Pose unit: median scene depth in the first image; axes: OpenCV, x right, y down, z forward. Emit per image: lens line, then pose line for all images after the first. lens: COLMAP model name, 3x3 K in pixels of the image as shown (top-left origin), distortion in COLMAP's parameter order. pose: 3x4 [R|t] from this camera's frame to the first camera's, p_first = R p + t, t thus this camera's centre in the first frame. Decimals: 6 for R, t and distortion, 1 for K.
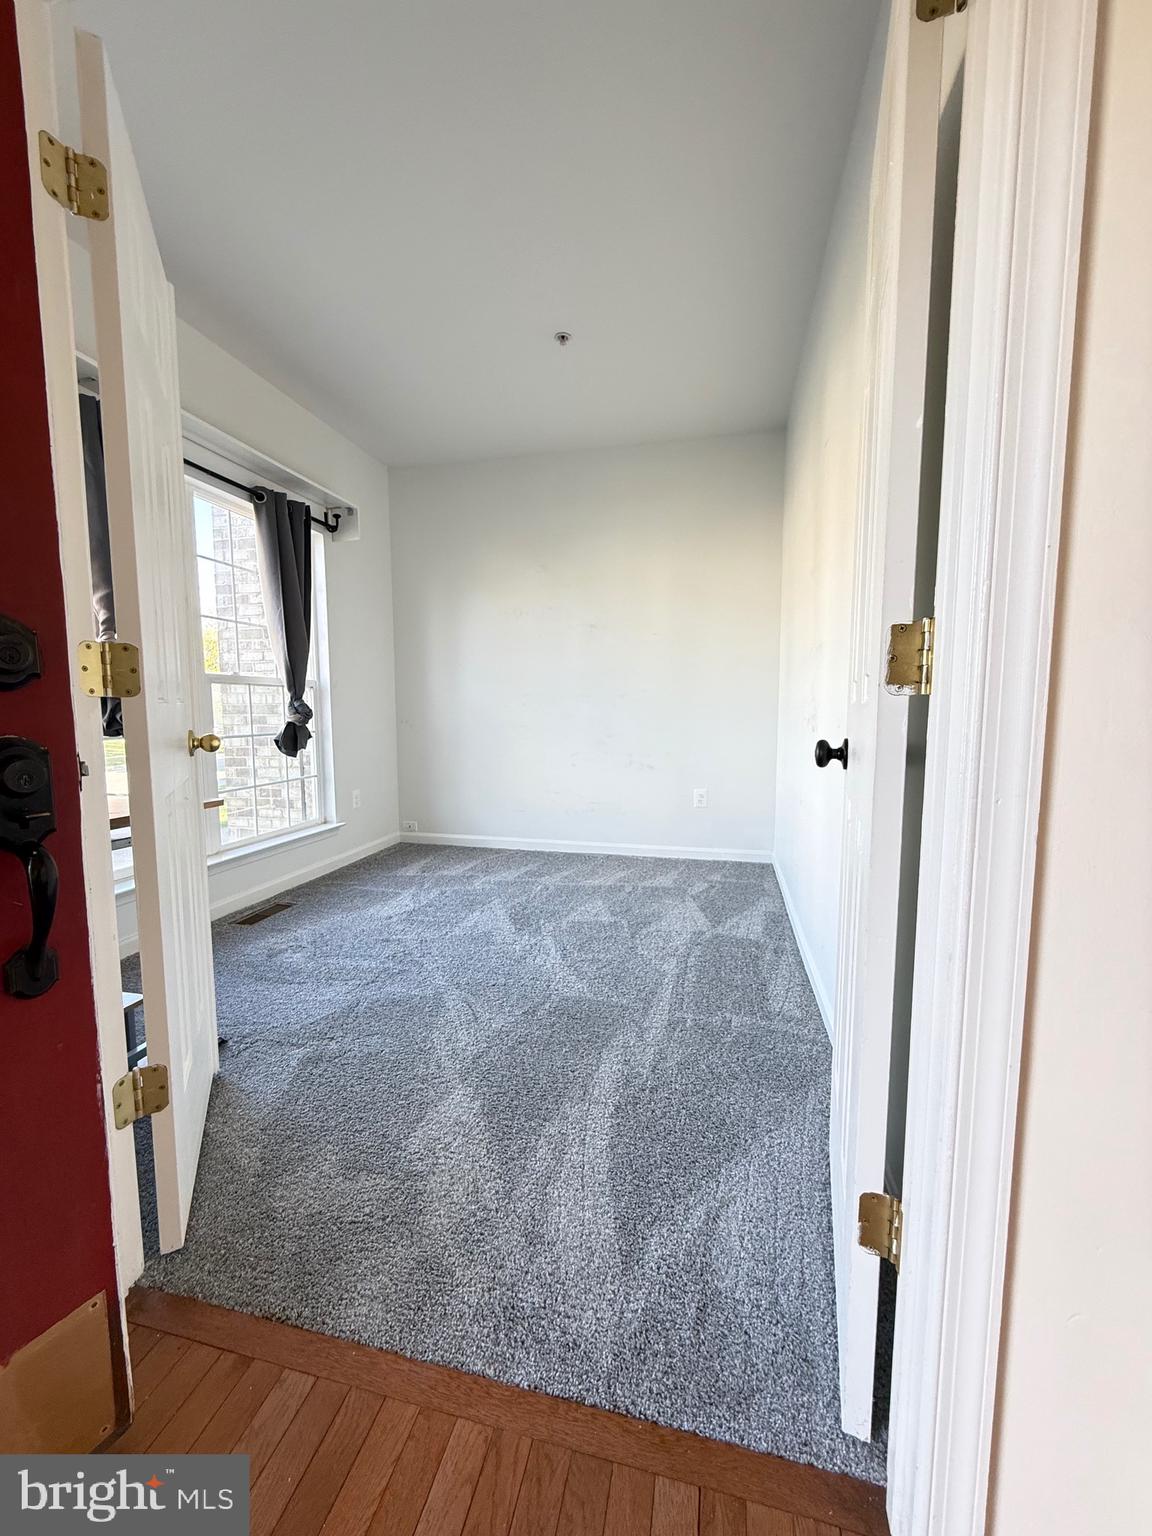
lens RADIAL K [[611.9, 0, 573.6], [0, 611.9, 768.3], [0, 0, 1]] dist [0.000114, -0.000057]
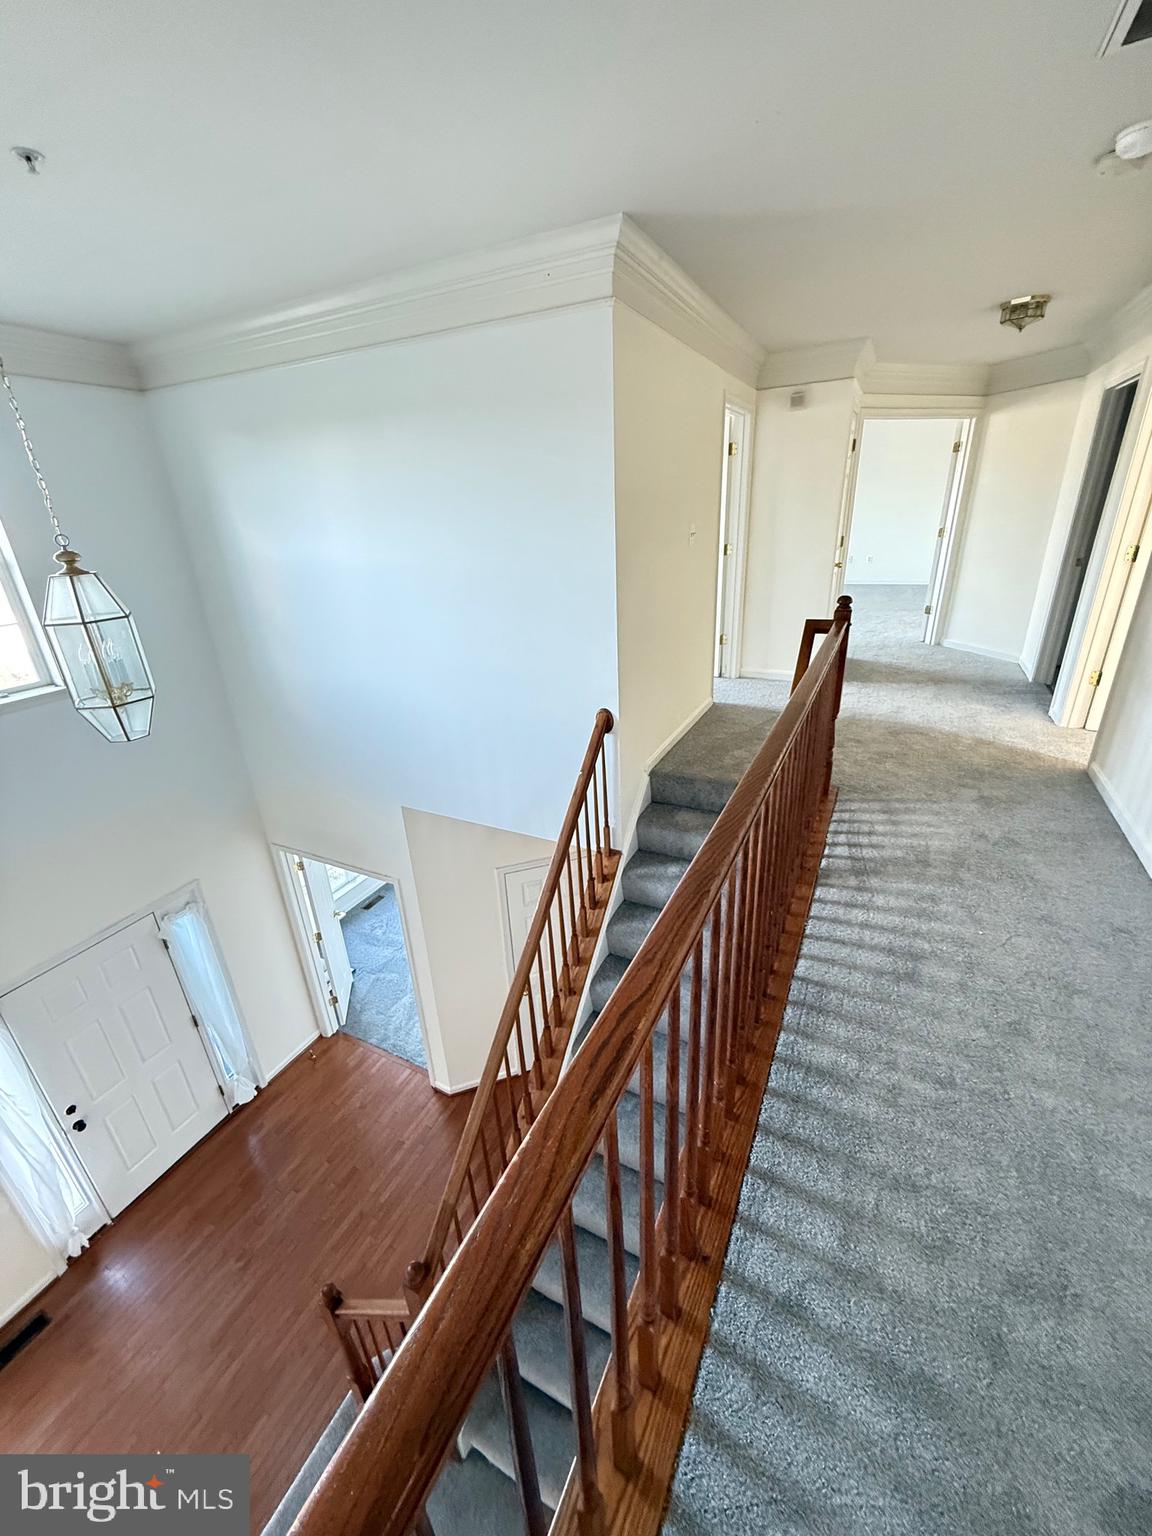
lens RADIAL K [[611.9, 0, 577.3], [0, 611.9, 767.0], [0, 0, 1]] dist [0.000114, -0.000057]
pose [[0.974190, 0.049106, -0.220325, 1.868333], [0.020034, 0.953390, 0.301074, -2.275207], [0.224841, -0.297717, 0.927799, -2.191180]]
